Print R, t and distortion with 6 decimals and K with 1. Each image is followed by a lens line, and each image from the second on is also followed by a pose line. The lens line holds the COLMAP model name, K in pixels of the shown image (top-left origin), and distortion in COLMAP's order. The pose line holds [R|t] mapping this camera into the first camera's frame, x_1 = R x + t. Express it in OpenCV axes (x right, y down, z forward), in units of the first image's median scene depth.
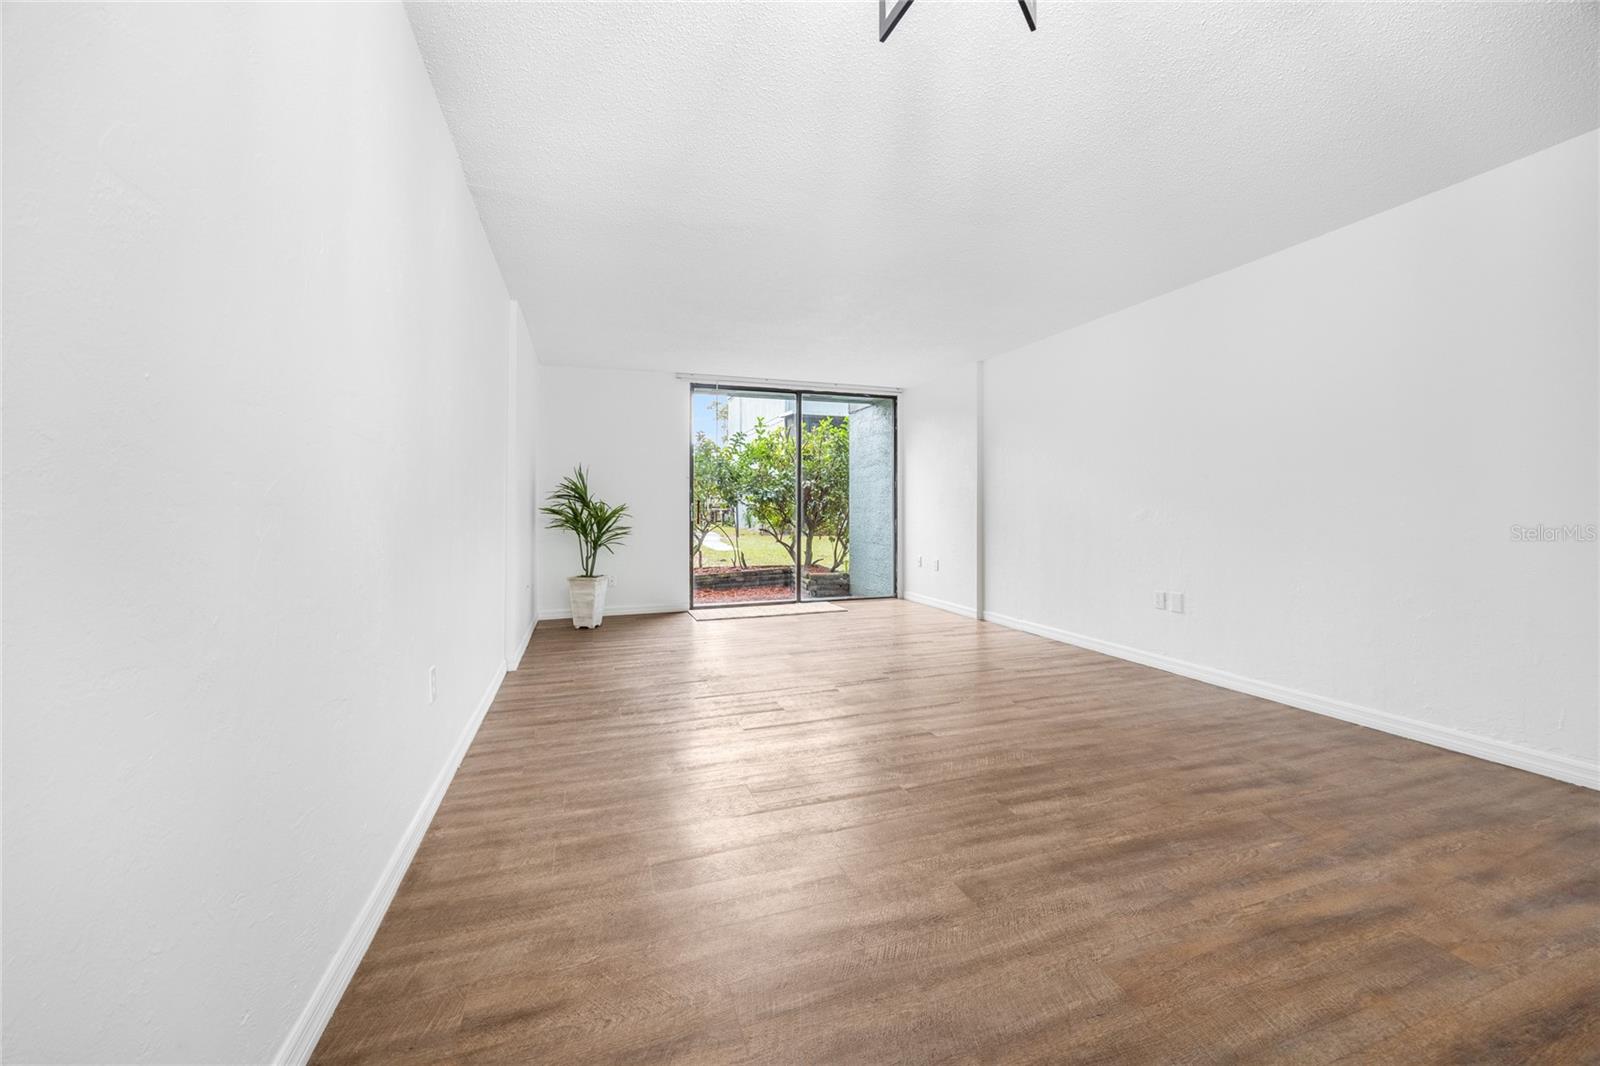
lens RADIAL K [[612.3, 0, 799.0], [0, 612.3, 519.5], [0, 0, 1]] dist [-0.003148, 0.000409]
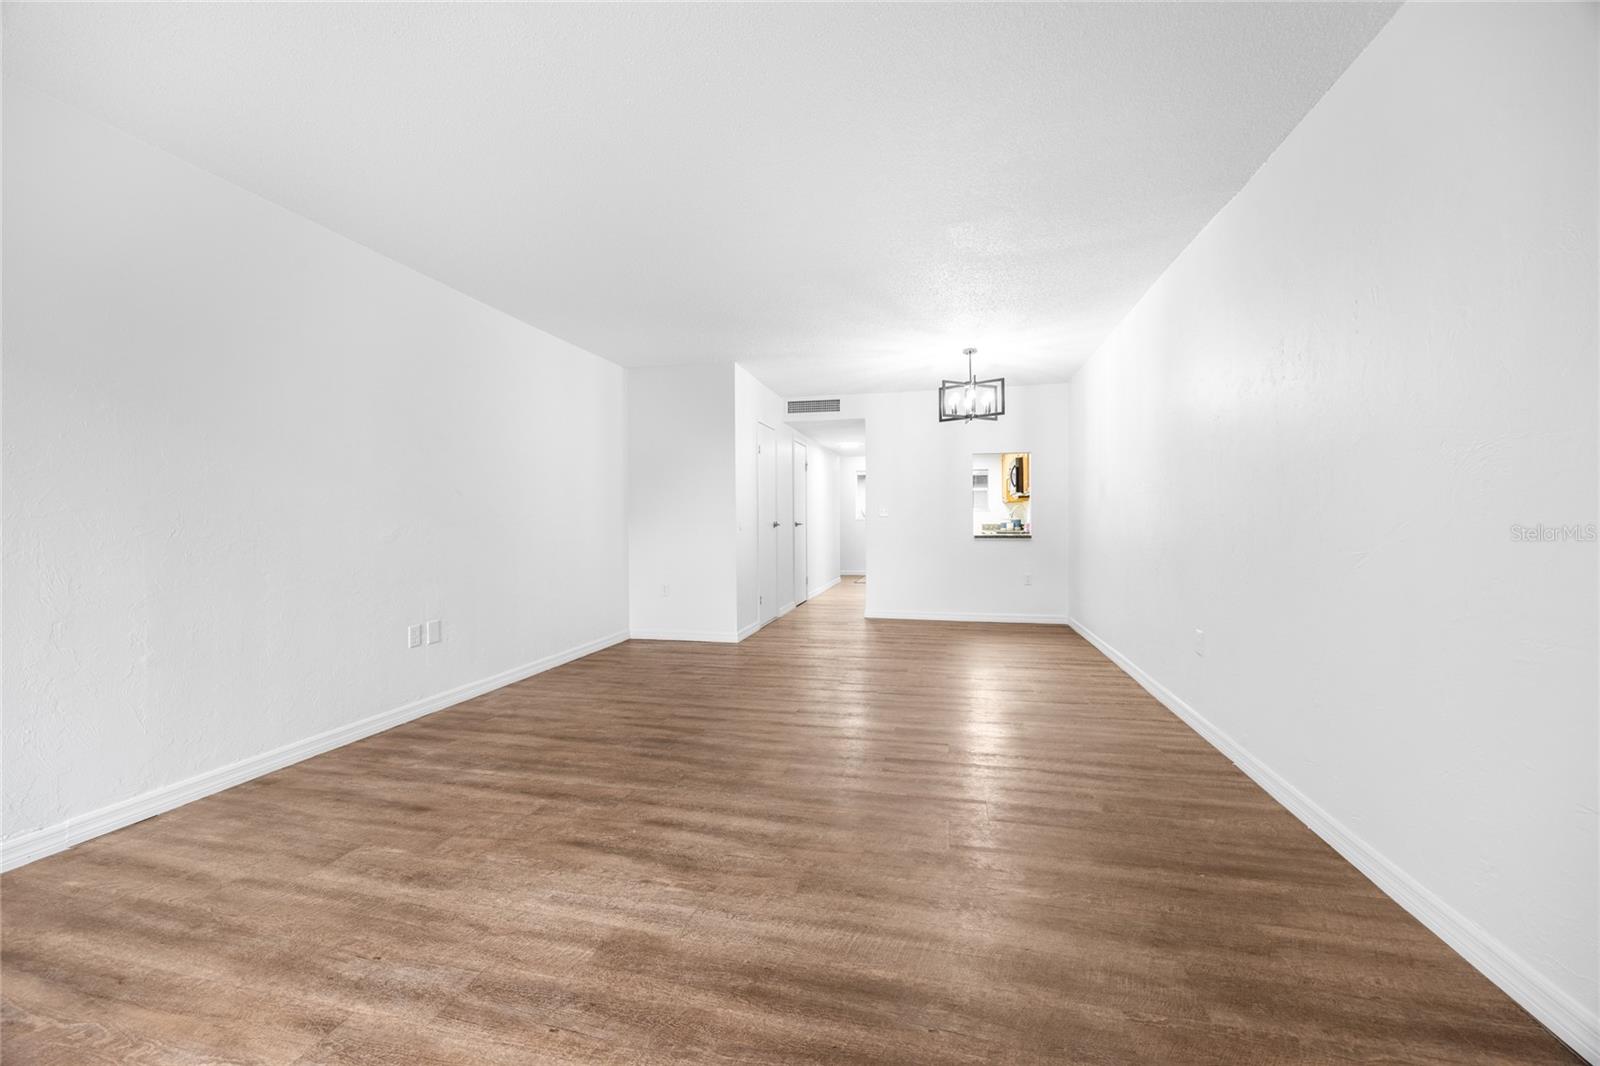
lens RADIAL K [[612.3, 0, 795.9], [0, 612.3, 527.2], [0, 0, 1]] dist [-0.003148, 0.000409]
pose [[-0.843248, 0.008756, 0.537454, -0.216583], [0.017655, 0.999779, 0.011413, -0.012607], [-0.537235, 0.019112, -0.843216, 1.013319]]
